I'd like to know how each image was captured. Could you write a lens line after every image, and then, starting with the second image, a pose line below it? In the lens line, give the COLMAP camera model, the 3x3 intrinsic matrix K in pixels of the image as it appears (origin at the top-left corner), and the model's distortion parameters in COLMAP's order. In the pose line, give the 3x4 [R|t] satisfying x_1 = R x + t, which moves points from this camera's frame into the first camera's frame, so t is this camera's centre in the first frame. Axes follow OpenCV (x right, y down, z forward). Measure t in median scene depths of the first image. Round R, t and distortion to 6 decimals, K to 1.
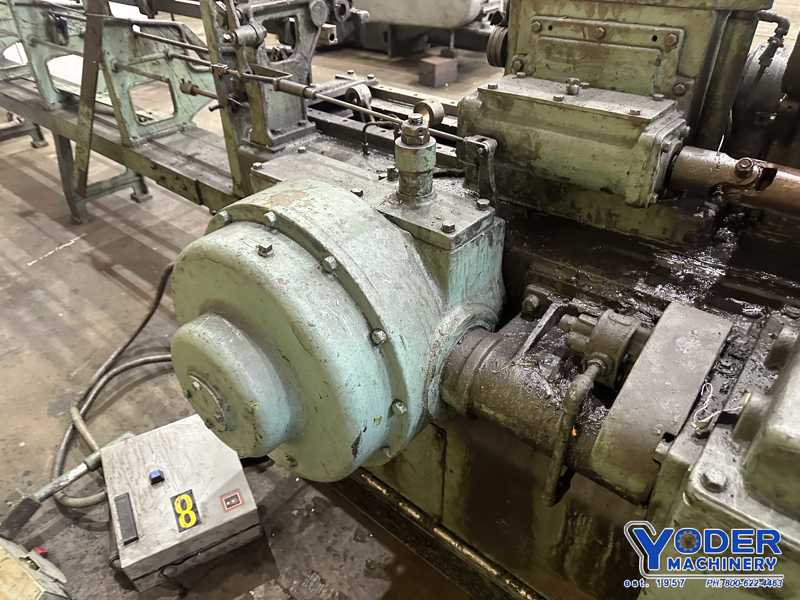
lens RADIAL K [[570.6, 0, 400.0], [0, 570.6, 300.0], [0, 0, 1]] dist [-0.001110, 0.000191]
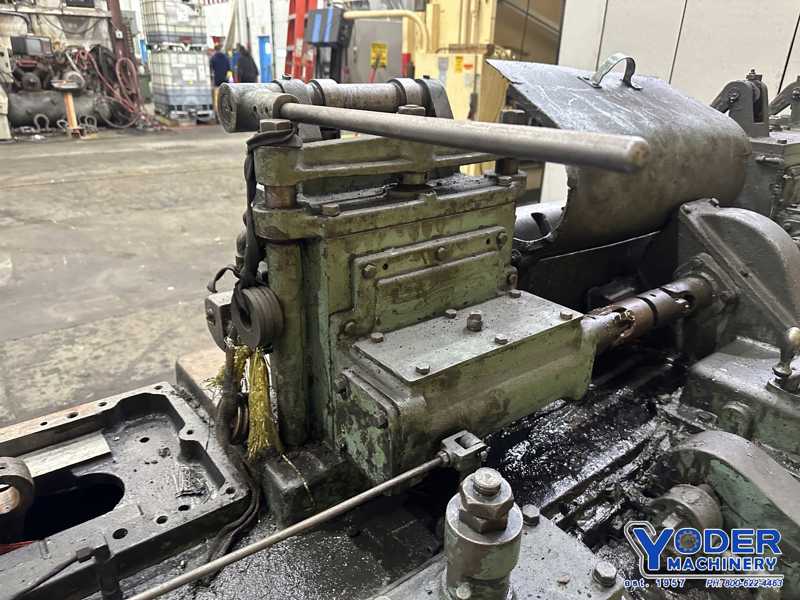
lens RADIAL K [[570.6, 0, 400.0], [0, 570.6, 300.0], [0, 0, 1]] dist [-0.001110, 0.000191]
pose [[0.234202, -0.353609, 0.905599, -0.403870], [0.546821, 0.818103, 0.178028, -0.569153], [-0.803826, 0.453506, 0.384962, 0.738831]]
